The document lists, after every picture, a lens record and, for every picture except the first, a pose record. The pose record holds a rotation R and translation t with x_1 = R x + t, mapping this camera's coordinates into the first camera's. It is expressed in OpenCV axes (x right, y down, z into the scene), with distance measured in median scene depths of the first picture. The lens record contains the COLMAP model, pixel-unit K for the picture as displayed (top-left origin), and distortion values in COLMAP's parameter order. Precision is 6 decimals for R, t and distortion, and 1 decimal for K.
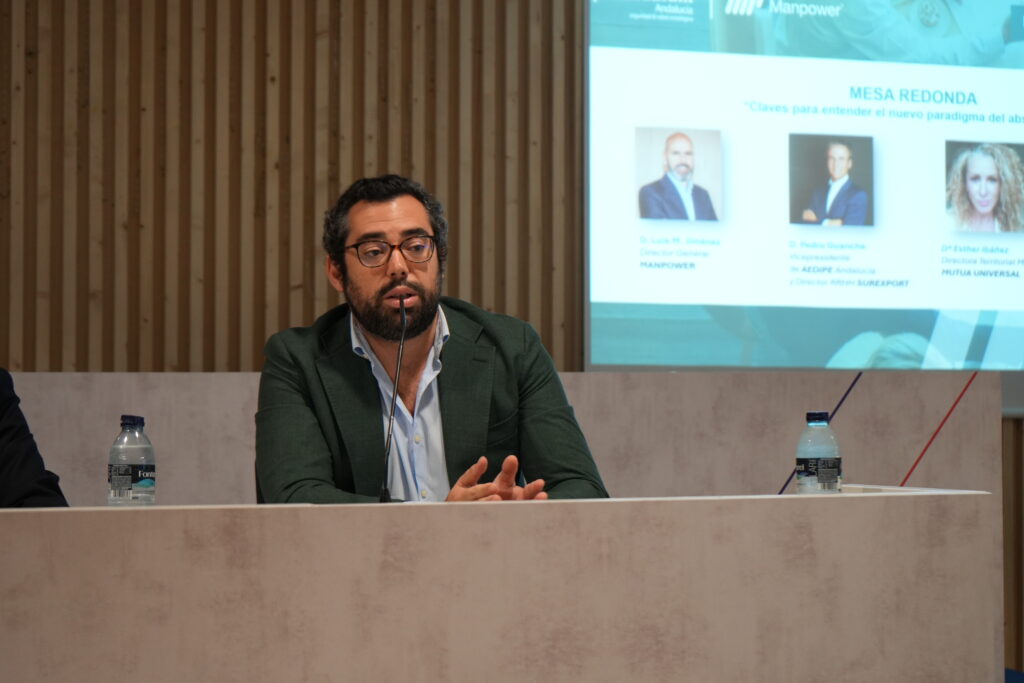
lens RADIAL K [[2076.3, 0, 512.0], [0, 2076.3, 341.5], [0, 0, 1]] dist [-0.113782, 0.730834]
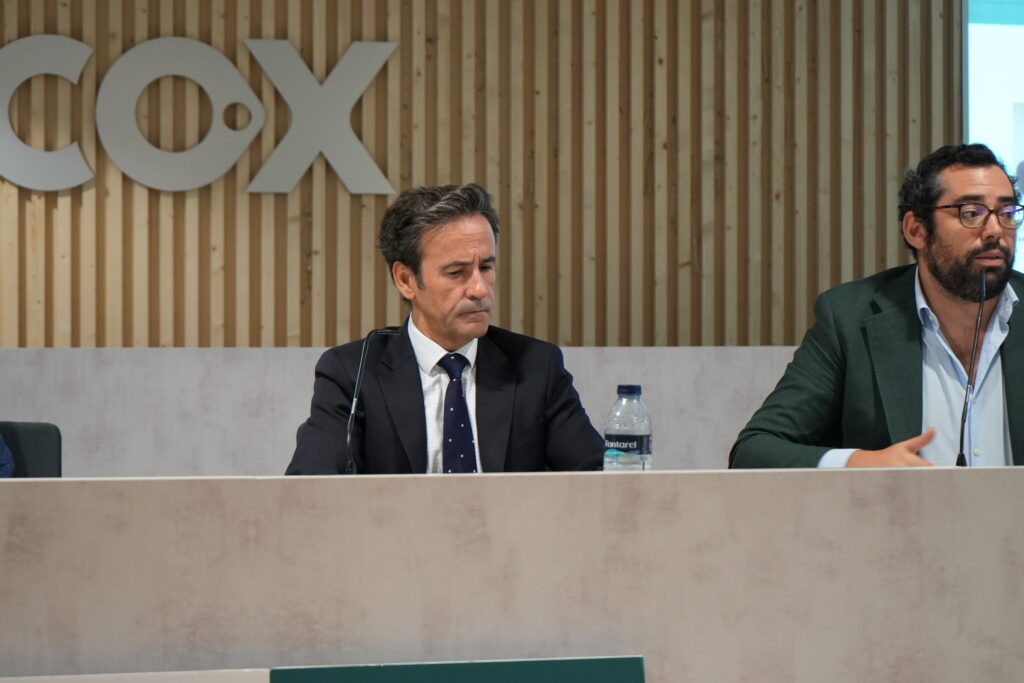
lens RADIAL K [[2076.3, 0, 512.0], [0, 2076.3, 341.5], [0, 0, 1]] dist [-0.113782, 0.730834]
pose [[0.994457, -0.003614, -0.105080, -0.077771], [0.004661, 0.999942, 0.009728, 0.001384], [0.105039, -0.010164, 0.994416, -0.025459]]
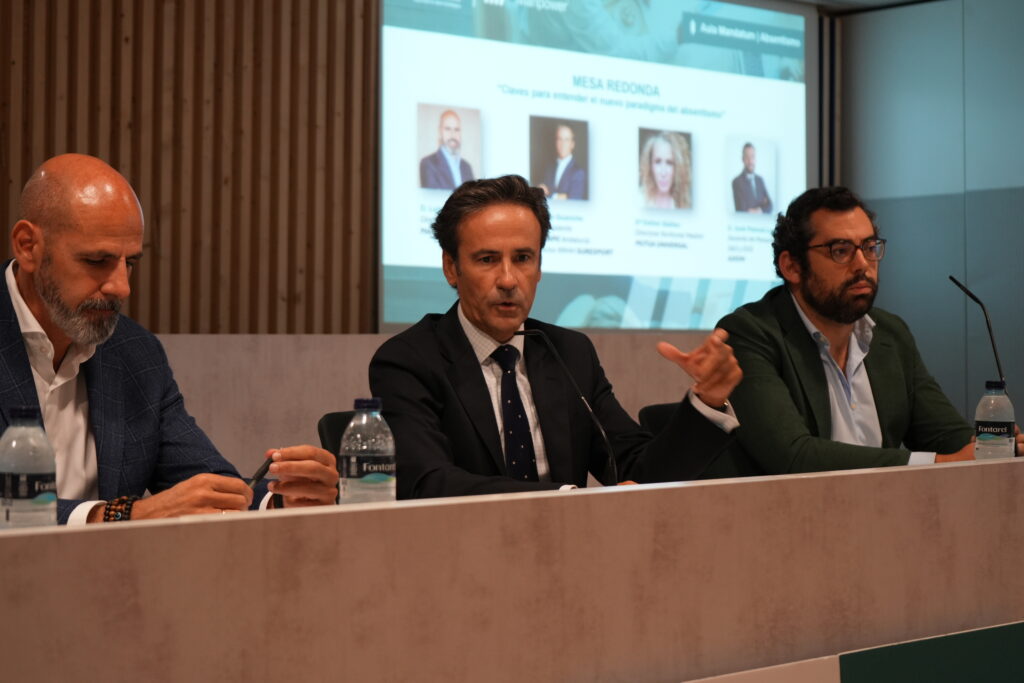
lens RADIAL K [[2063.1, 0, 512.0], [0, 2063.1, 341.5], [0, 0, 1]] dist [-0.058358, 0.035261]
pose [[0.895920, 0.001387, 0.444214, -0.374596], [-0.012856, 0.999657, 0.022806, -0.004441], [-0.444030, -0.026143, 0.895631, 0.012597]]
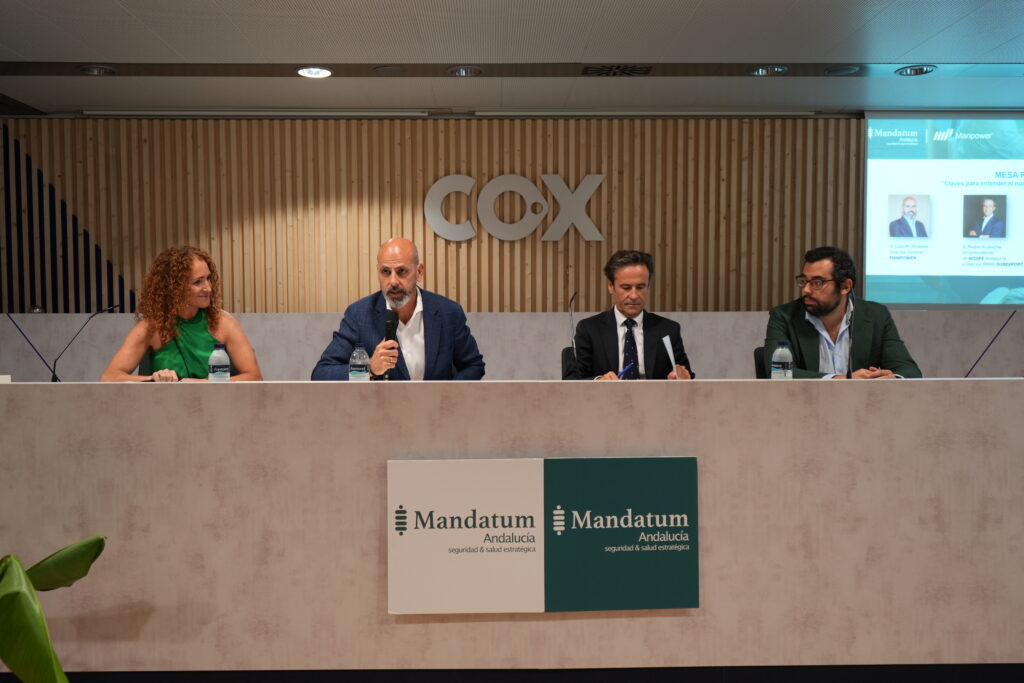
lens RADIAL K [[921.5, 0, 512.0], [0, 921.5, 341.5], [0, 0, 1]] dist [-0.004187, 0.014969]
pose [[0.964280, 0.010227, -0.264689, -0.065772], [0.007291, 0.997851, 0.065118, -0.014869], [0.264786, -0.064722, 0.962133, -0.057741]]
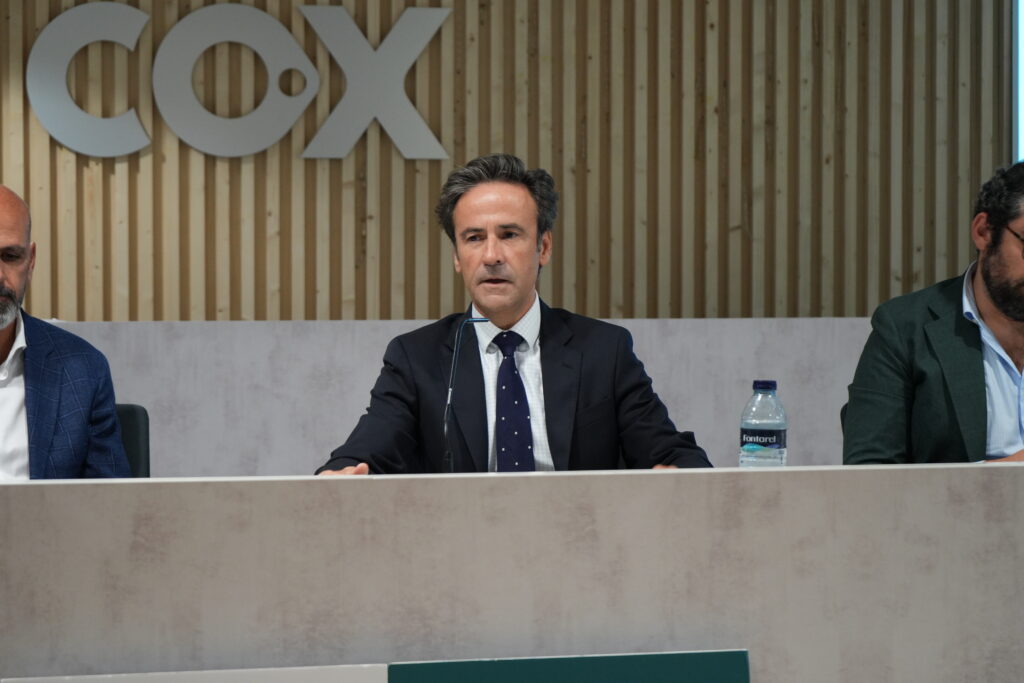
lens RADIAL K [[2076.3, 0, 512.0], [0, 2076.3, 341.5], [0, 0, 1]] dist [-0.113782, 0.730834]
pose [[0.993520, -0.000849, -0.113654, -0.093041], [0.005275, 0.999239, 0.038646, -0.009958], [0.113535, -0.038995, 0.992768, -0.035320]]
